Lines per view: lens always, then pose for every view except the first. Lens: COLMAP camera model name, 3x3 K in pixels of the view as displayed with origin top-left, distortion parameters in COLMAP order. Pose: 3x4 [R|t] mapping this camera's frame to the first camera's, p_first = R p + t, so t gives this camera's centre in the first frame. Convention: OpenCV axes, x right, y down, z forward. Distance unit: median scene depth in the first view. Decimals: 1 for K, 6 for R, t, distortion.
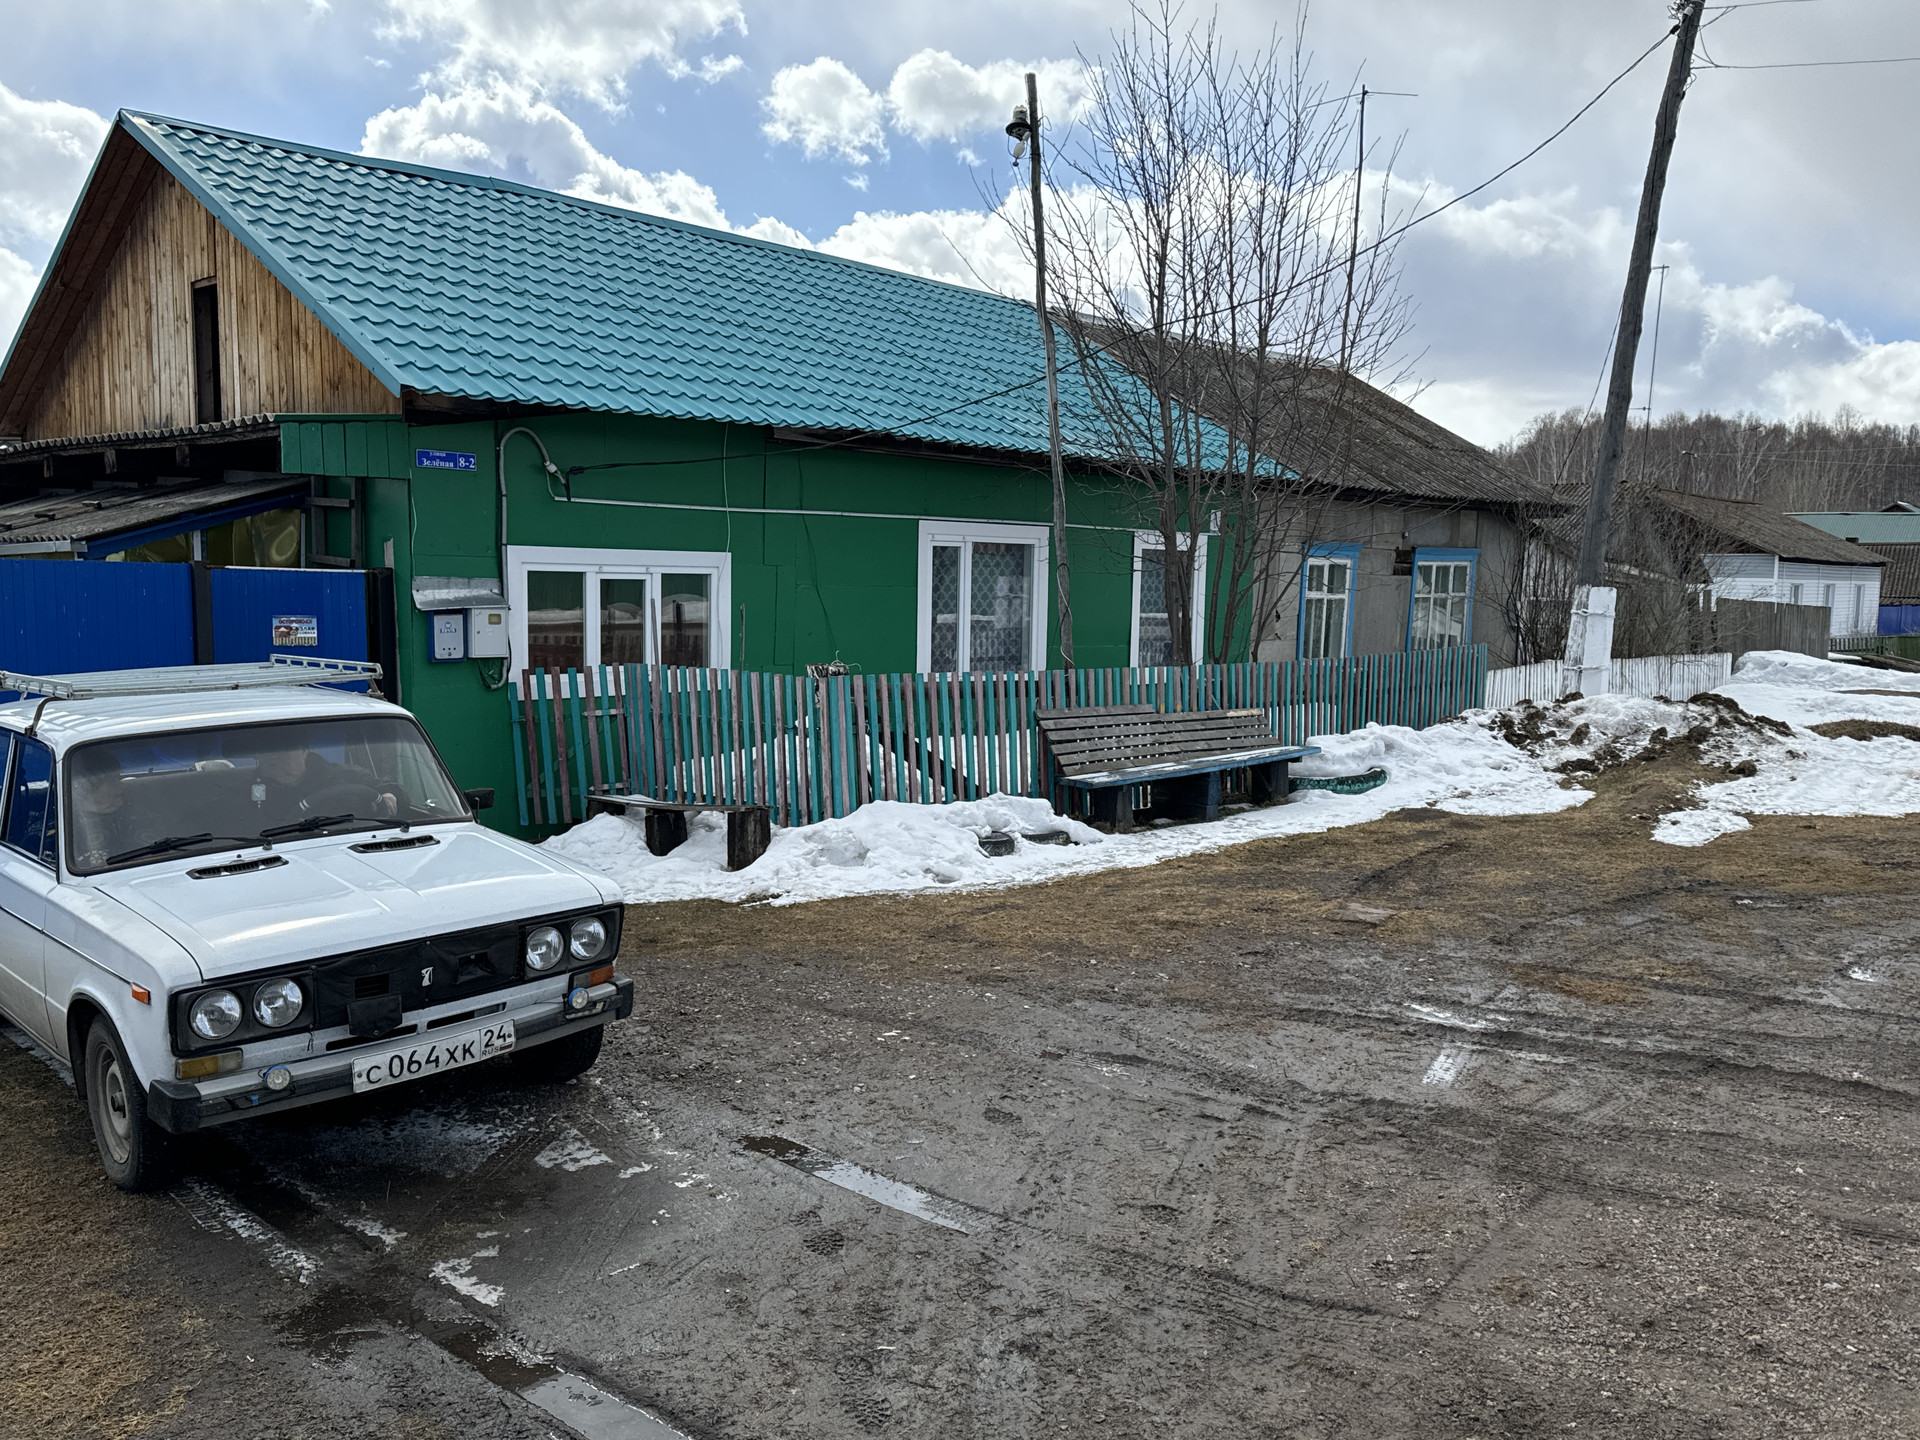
lens RADIAL K [[1384.7, 0, 960.0], [0, 1384.7, 720.0], [0, 0, 1]] dist [0.193576, -0.000003]
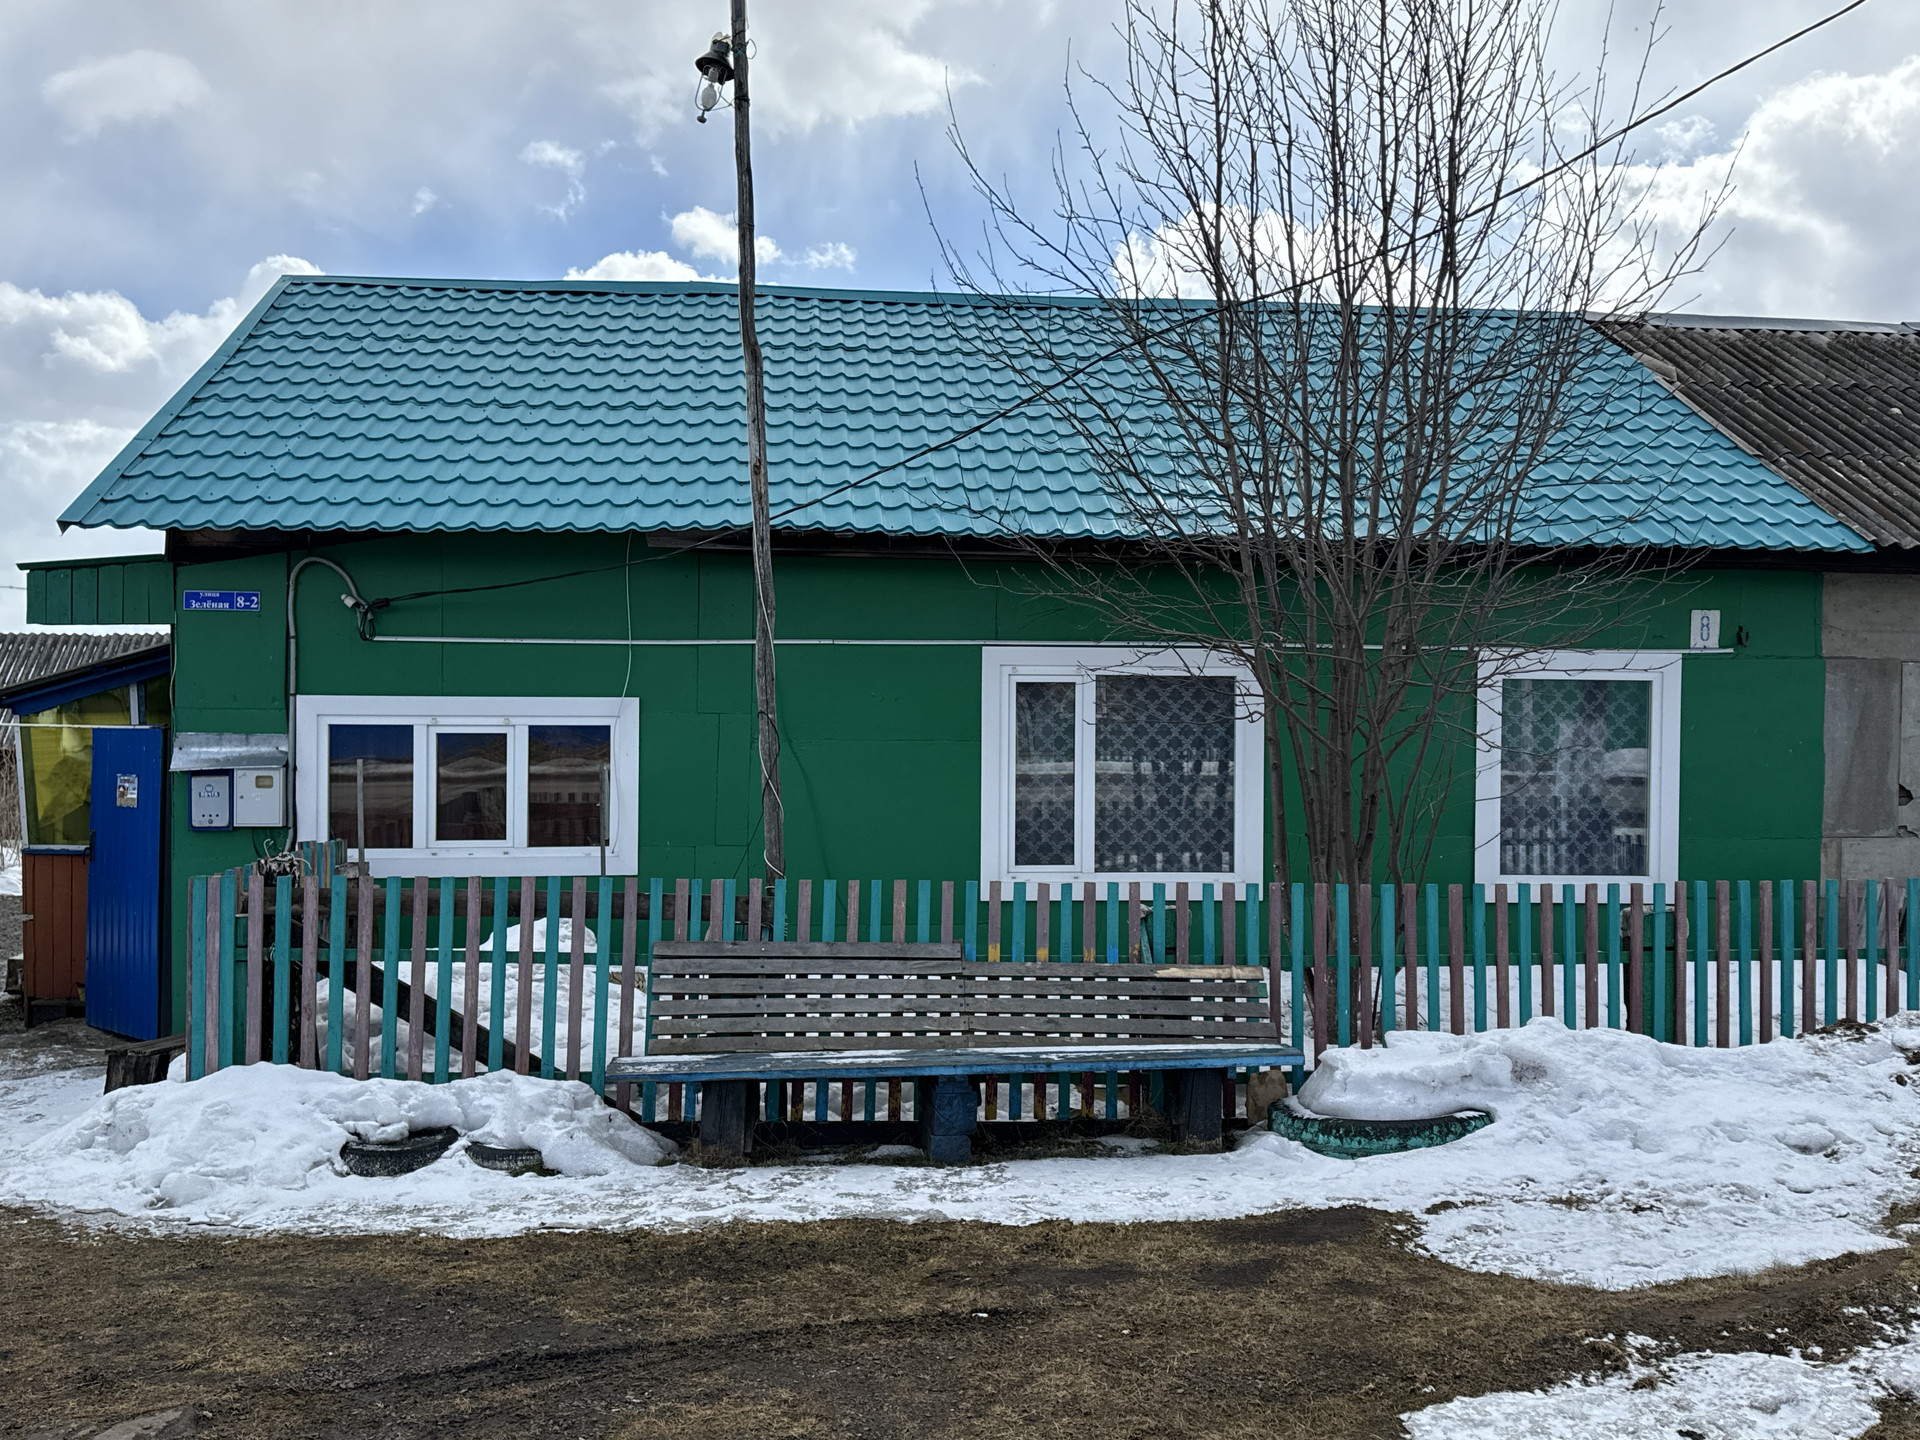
lens RADIAL K [[1663.1, 0, 960.0], [0, 1663.1, 720.0], [0, 0, 1]] dist [0.110059, 0.002056]
pose [[0.749926, -0.013471, -0.661384, 0.601960], [-0.066258, 0.993235, -0.095359, -0.035777], [0.658195, 0.115334, 0.743961, 0.476980]]
